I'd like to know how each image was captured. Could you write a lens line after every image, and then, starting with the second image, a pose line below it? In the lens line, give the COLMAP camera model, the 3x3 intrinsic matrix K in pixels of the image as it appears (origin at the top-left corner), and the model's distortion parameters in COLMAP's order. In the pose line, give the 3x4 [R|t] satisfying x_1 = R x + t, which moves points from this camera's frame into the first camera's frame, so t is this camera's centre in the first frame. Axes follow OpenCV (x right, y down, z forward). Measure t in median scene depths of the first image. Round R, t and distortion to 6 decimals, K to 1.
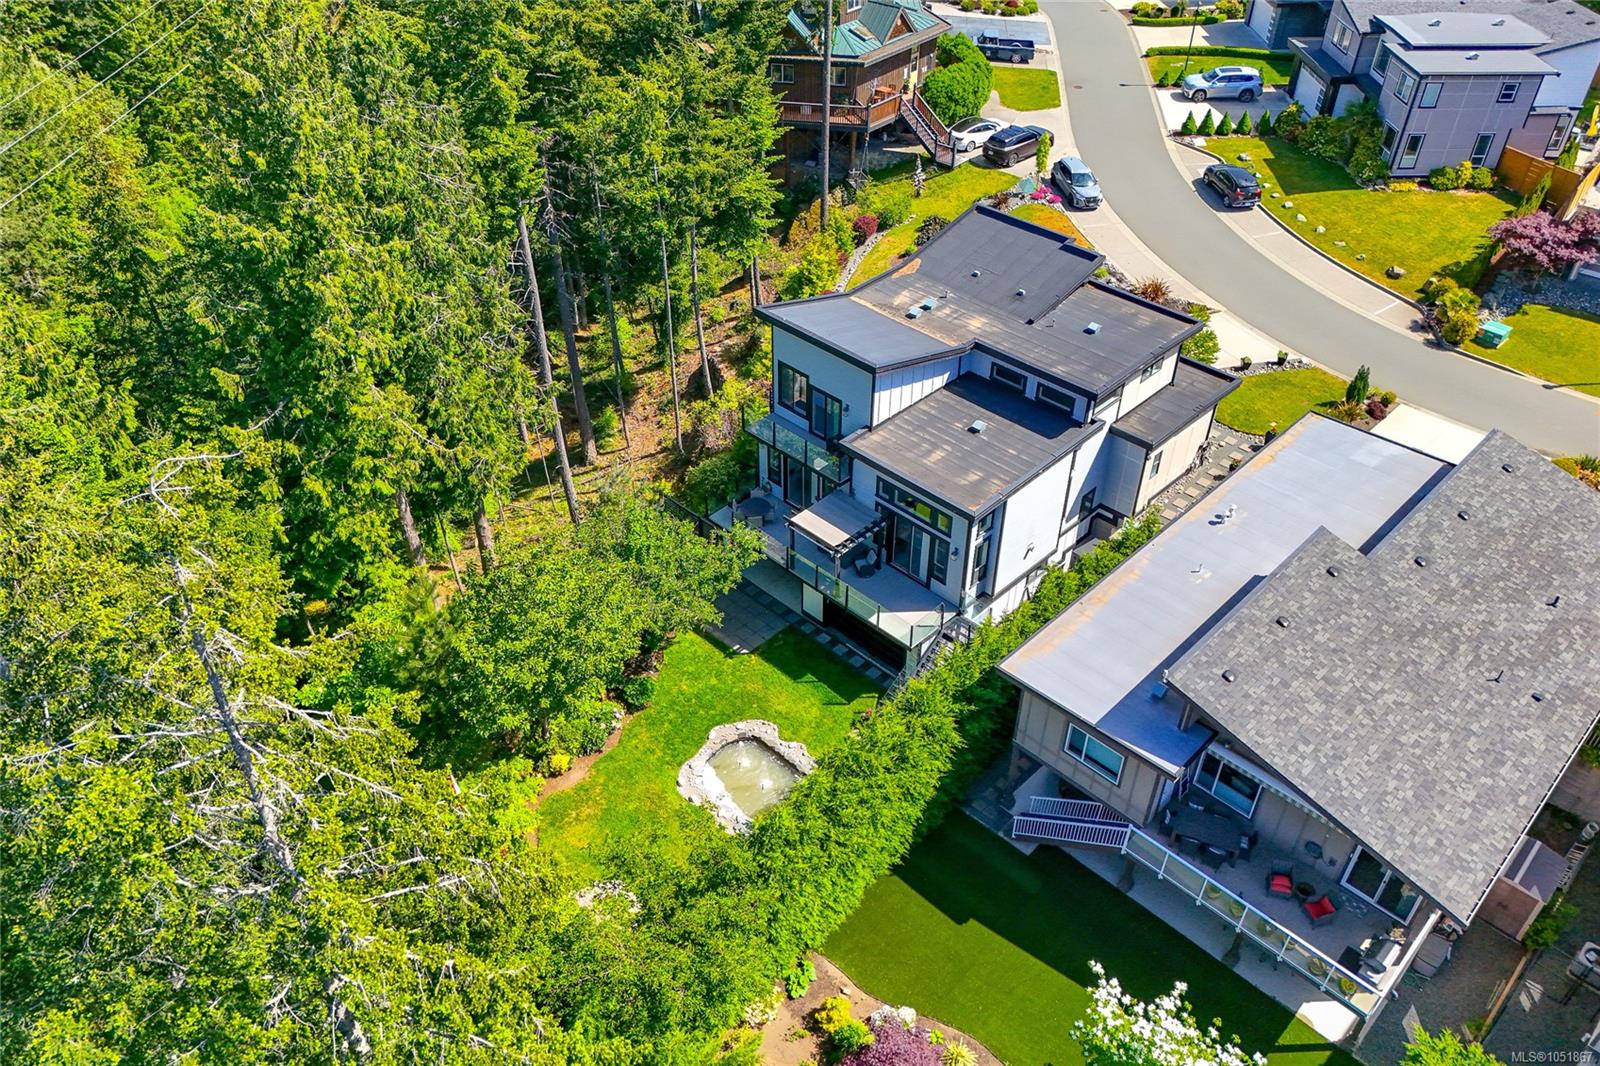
lens RADIAL K [[1126.0, 0, 800.0], [0, 1126.0, 533.0], [0, 0, 1]] dist [0.059219, -0.044339]
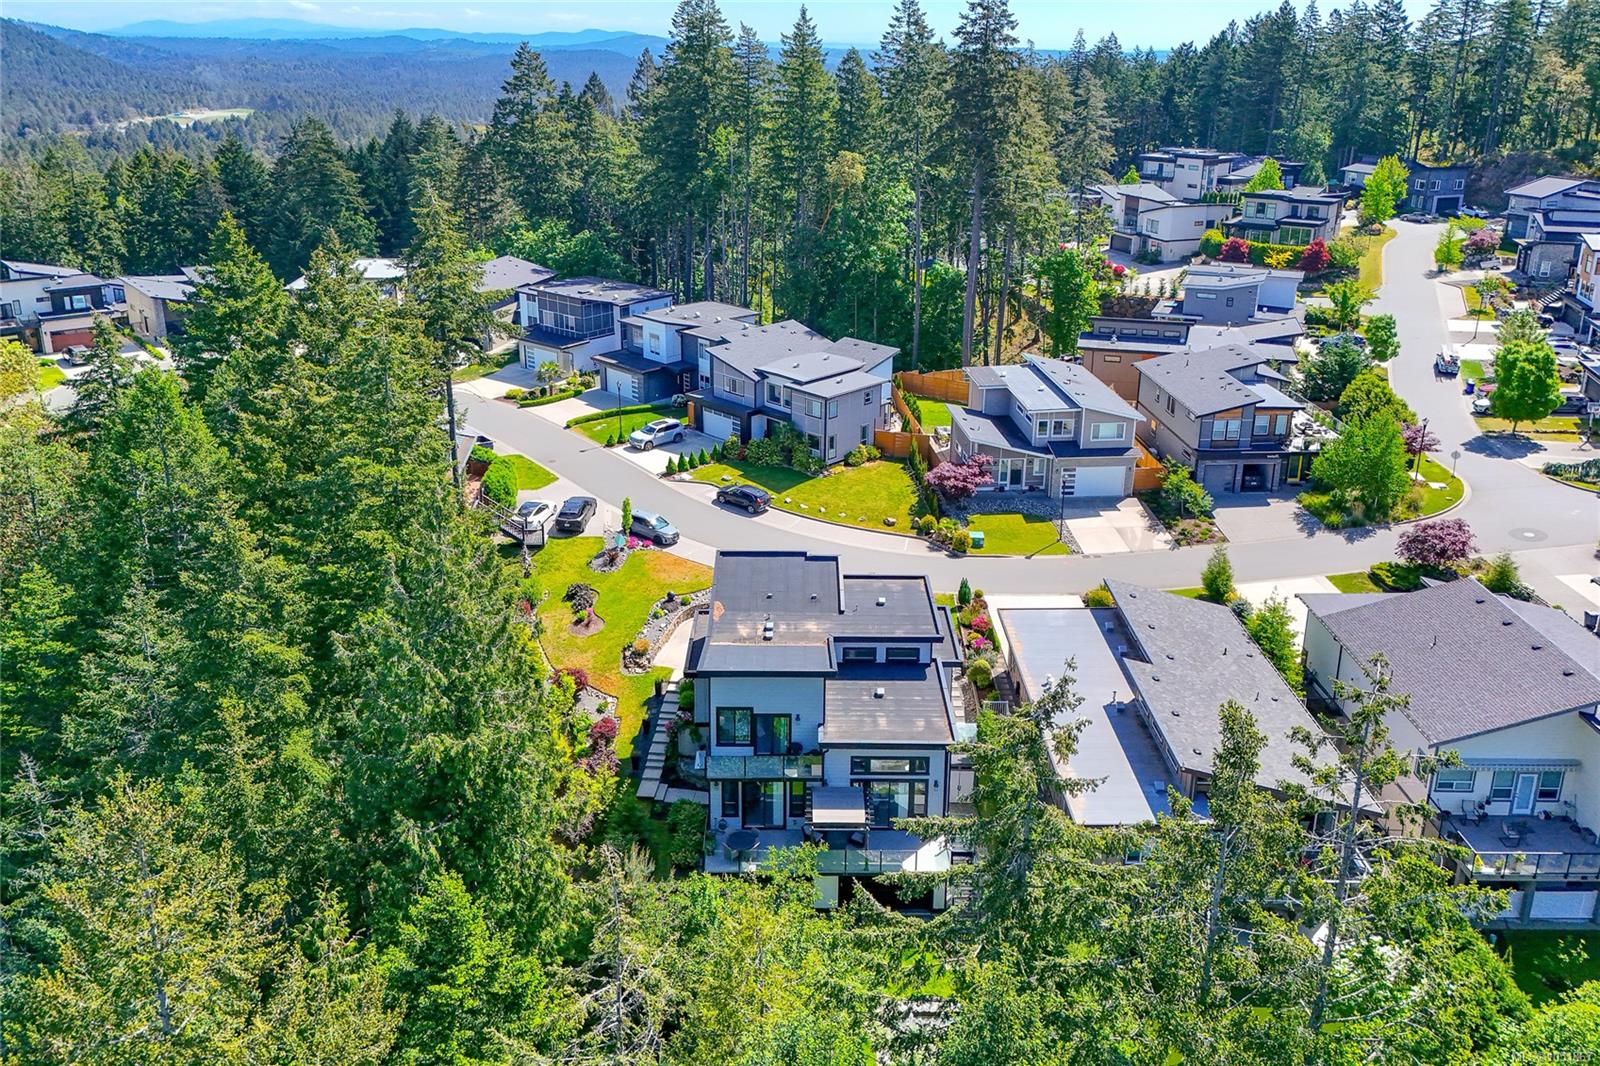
lens RADIAL K [[1126.0, 0, 800.0], [0, 1126.0, 533.0], [0, 0, 1]] dist [0.059219, -0.044339]
pose [[0.717056, -0.269816, 0.642674, -0.422404], [0.441807, 0.889092, -0.119670, -0.087108], [-0.539108, 0.369748, 0.756736, 0.000141]]
